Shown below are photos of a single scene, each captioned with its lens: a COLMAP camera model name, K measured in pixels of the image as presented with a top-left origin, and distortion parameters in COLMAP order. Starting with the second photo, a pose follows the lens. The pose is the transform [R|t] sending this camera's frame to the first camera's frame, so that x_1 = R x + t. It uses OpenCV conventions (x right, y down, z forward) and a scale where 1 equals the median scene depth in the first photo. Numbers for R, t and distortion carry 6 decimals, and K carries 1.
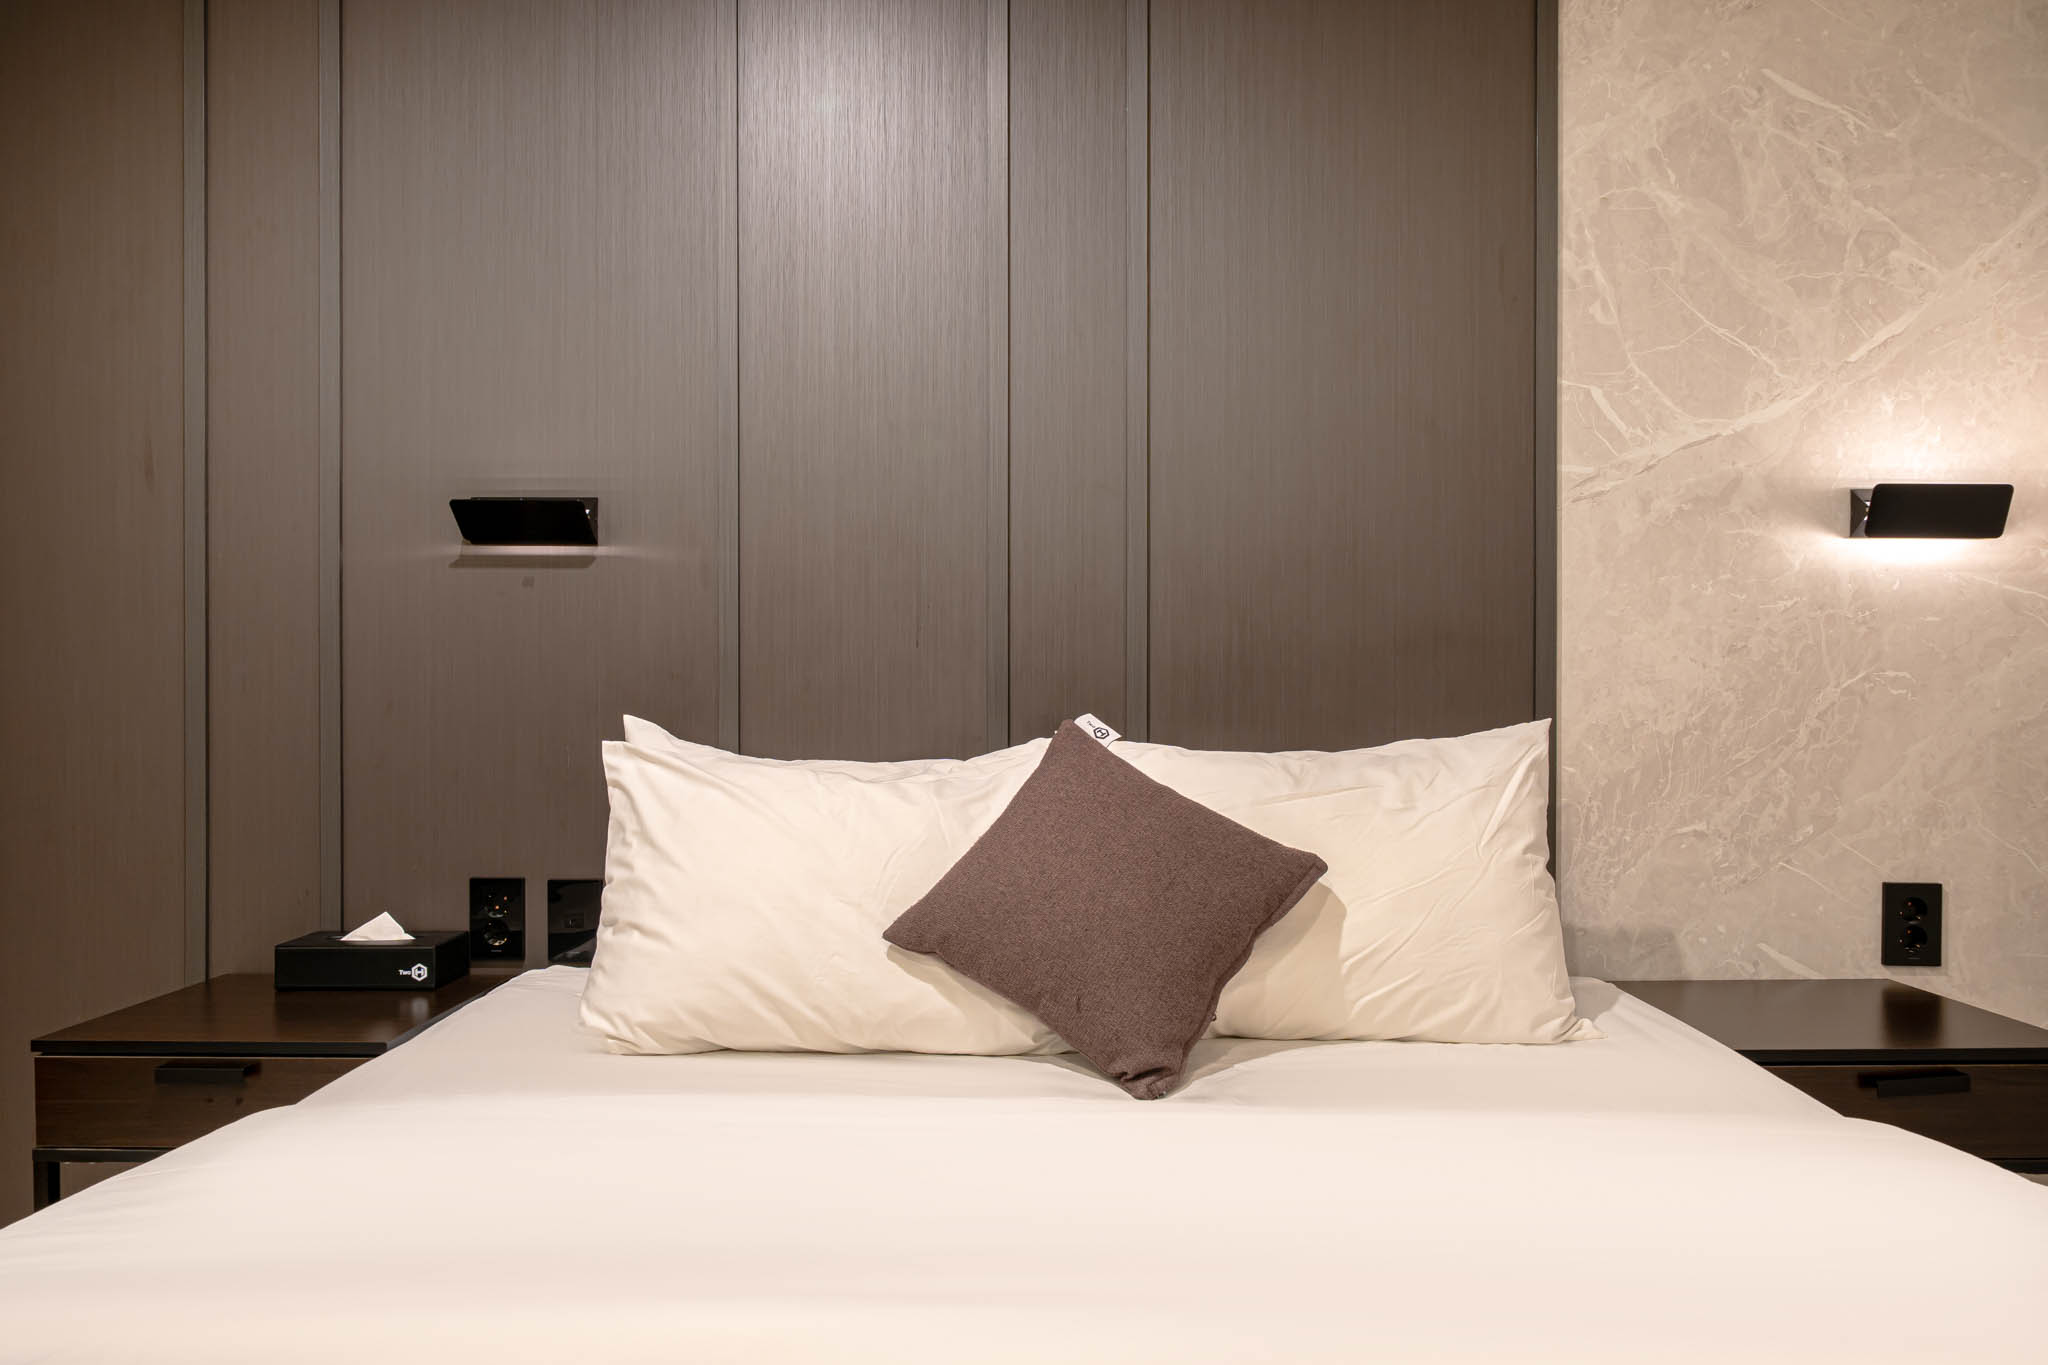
lens RADIAL K [[1423.1, 0, 1040.2], [0, 1423.1, 704.2], [0, 0, 1]] dist [-0.006353, 0.007335]
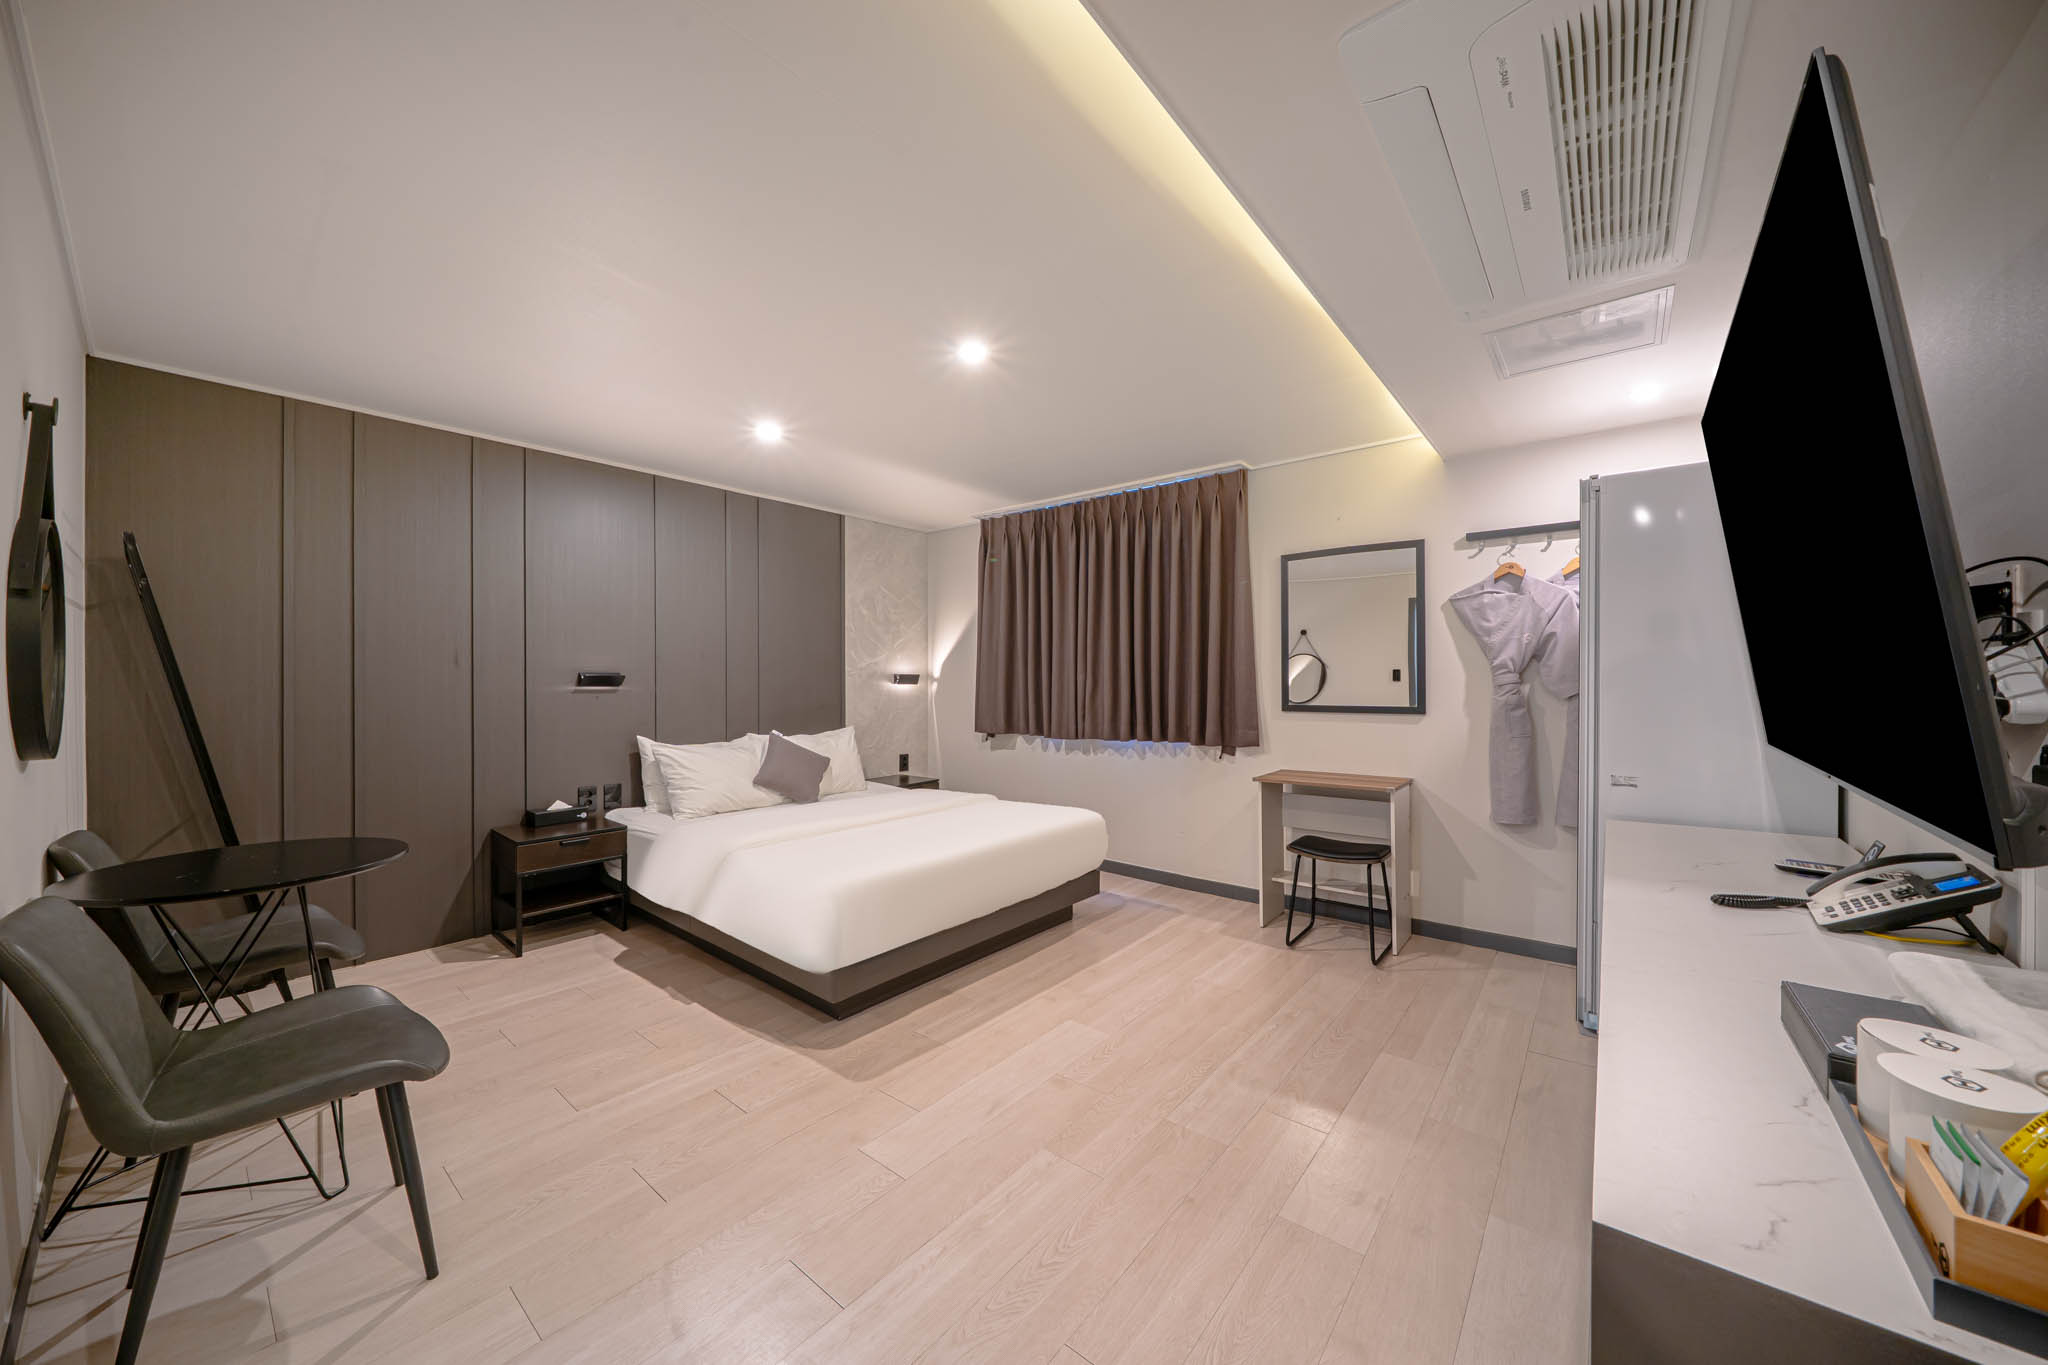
lens RADIAL K [[712.7, 0, 1017.9], [0, 712.7, 681.0], [0, 0, 1]] dist [0.000209, 0.000159]
pose [[0.617017, 0.001884, 0.786947, -1.084470], [0.001019, 0.999994, -0.003194, -0.119487], [-0.786949, 0.002773, 0.617012, -0.834322]]
